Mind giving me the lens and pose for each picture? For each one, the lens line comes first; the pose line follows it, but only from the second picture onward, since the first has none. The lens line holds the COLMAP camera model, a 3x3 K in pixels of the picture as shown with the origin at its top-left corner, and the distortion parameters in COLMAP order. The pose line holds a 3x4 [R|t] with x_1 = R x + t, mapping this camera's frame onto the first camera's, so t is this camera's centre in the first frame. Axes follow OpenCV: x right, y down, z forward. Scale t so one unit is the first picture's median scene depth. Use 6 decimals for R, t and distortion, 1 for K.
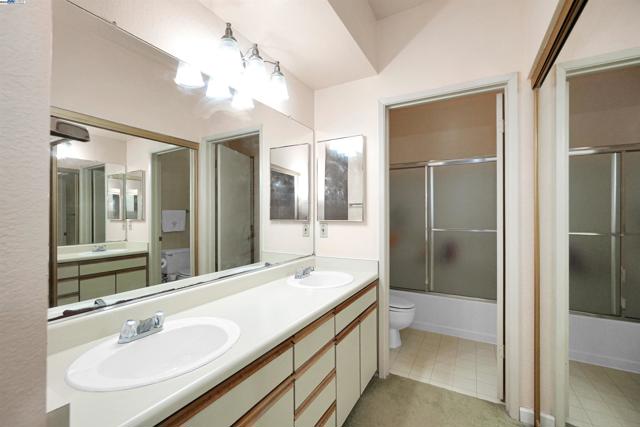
lens RADIAL K [[276.8, 0, 319.4], [0, 276.8, 214.9], [0, 0, 1]] dist [-0.000722, 0.000481]
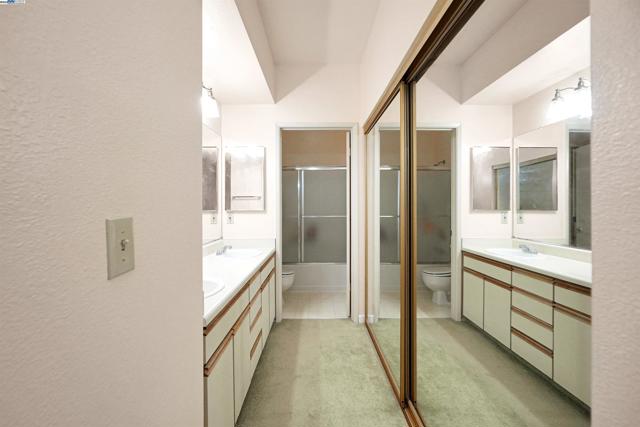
lens RADIAL K [[276.8, 0, 319.4], [0, 276.8, 214.9], [0, 0, 1]] dist [-0.000722, 0.000481]
pose [[0.868603, -0.019673, 0.495118, -0.293010], [0.004984, 0.999508, 0.030970, 0.004764], [-0.495484, -0.024433, 0.868273, -0.325627]]
